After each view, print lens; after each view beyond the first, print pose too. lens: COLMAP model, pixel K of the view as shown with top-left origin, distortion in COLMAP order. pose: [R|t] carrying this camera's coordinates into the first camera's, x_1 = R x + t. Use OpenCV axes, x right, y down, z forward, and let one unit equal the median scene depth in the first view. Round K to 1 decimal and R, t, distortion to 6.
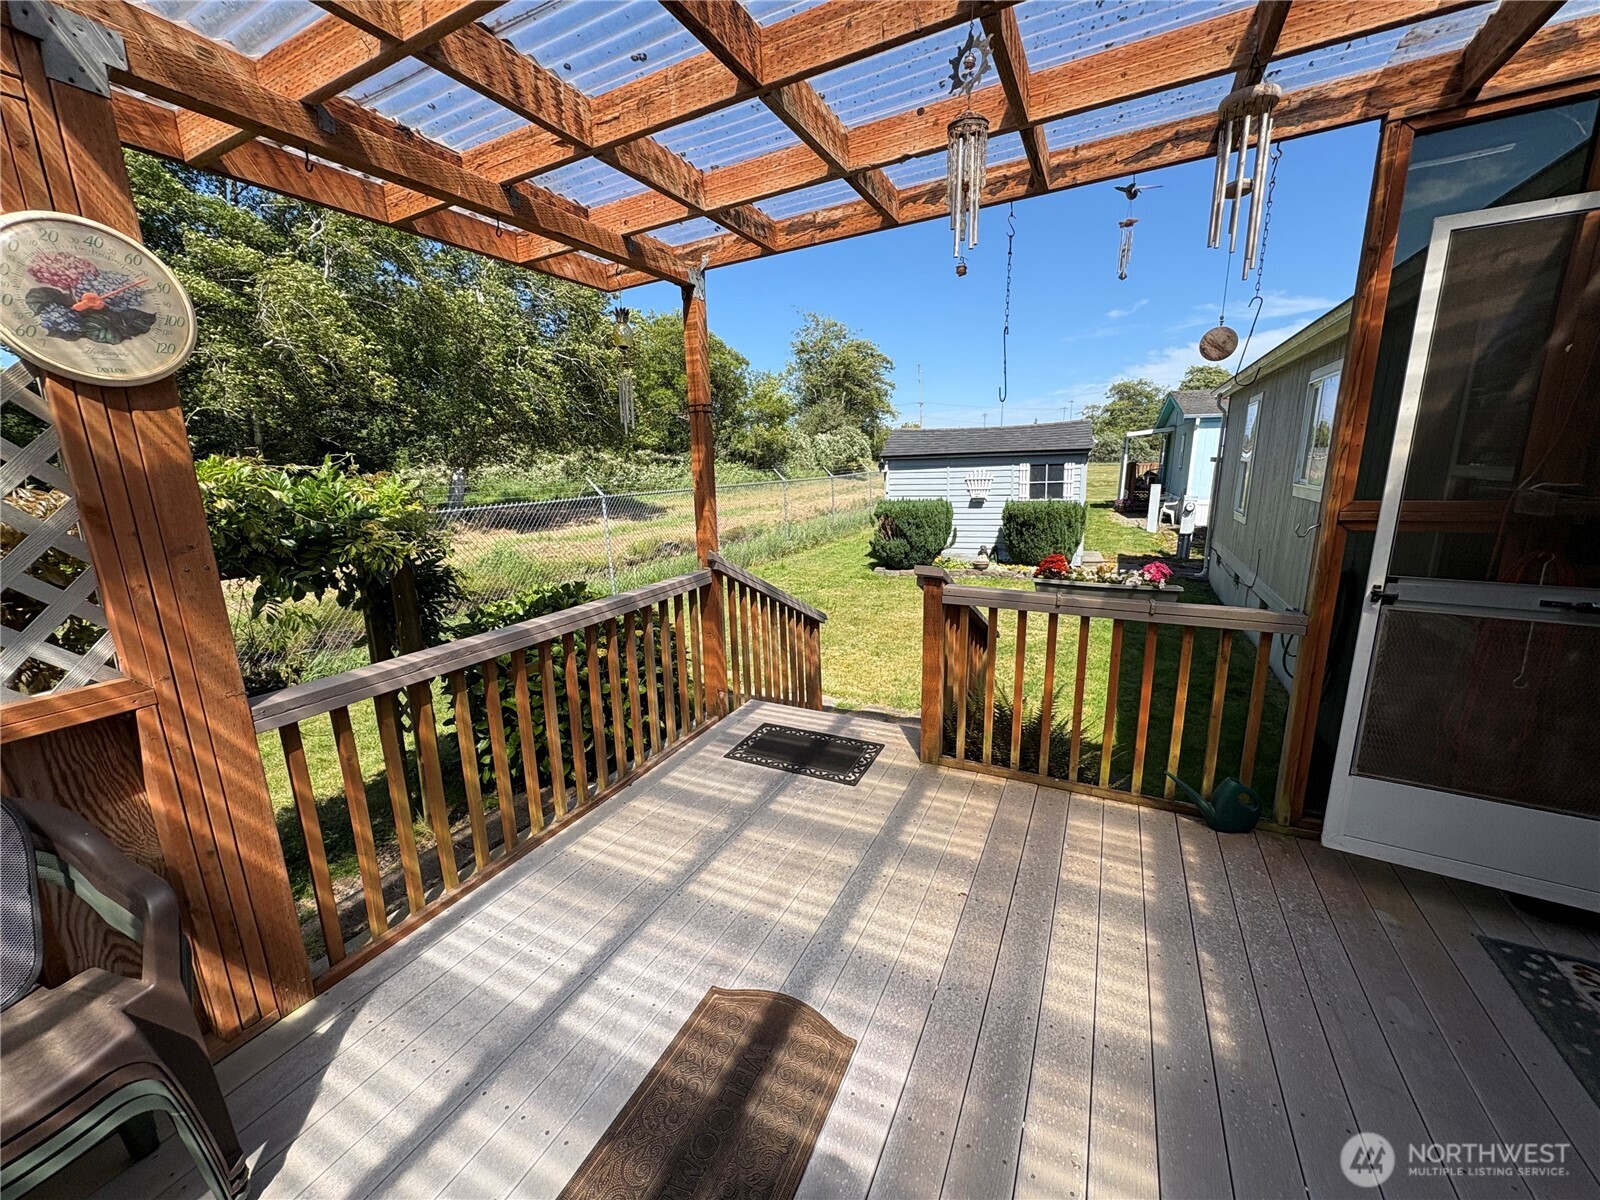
lens RADIAL K [[632.6, 0, 805.6], [0, 632.6, 593.9], [0, 0, 1]] dist [-0.003802, 0.000392]
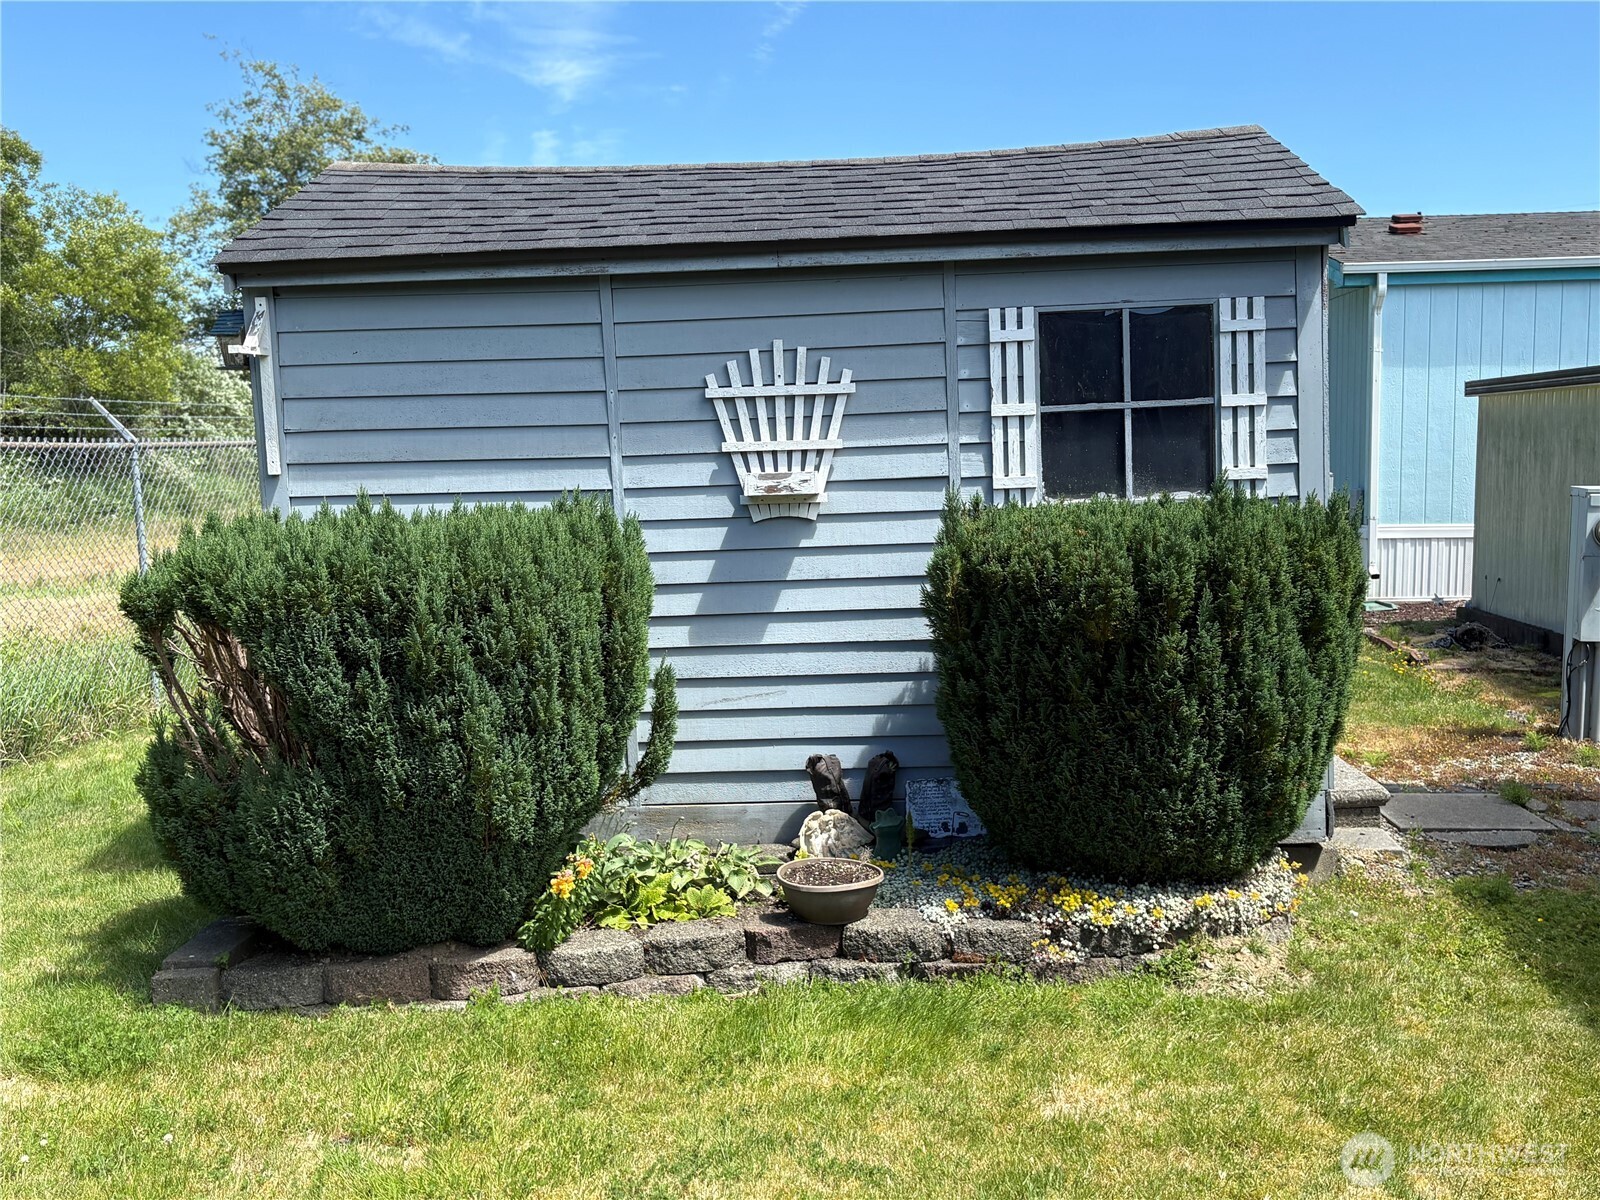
lens RADIAL K [[1538.2, 0, 800.0], [0, 1538.2, 599.7], [0, 0, 1]] dist [-0.002035, 0.000000]
pose [[0.951650, -0.034080, 0.305290, 0.147334], [0.070946, 0.991342, -0.110488, -0.075778], [-0.298881, 0.126805, 0.945828, 0.599946]]
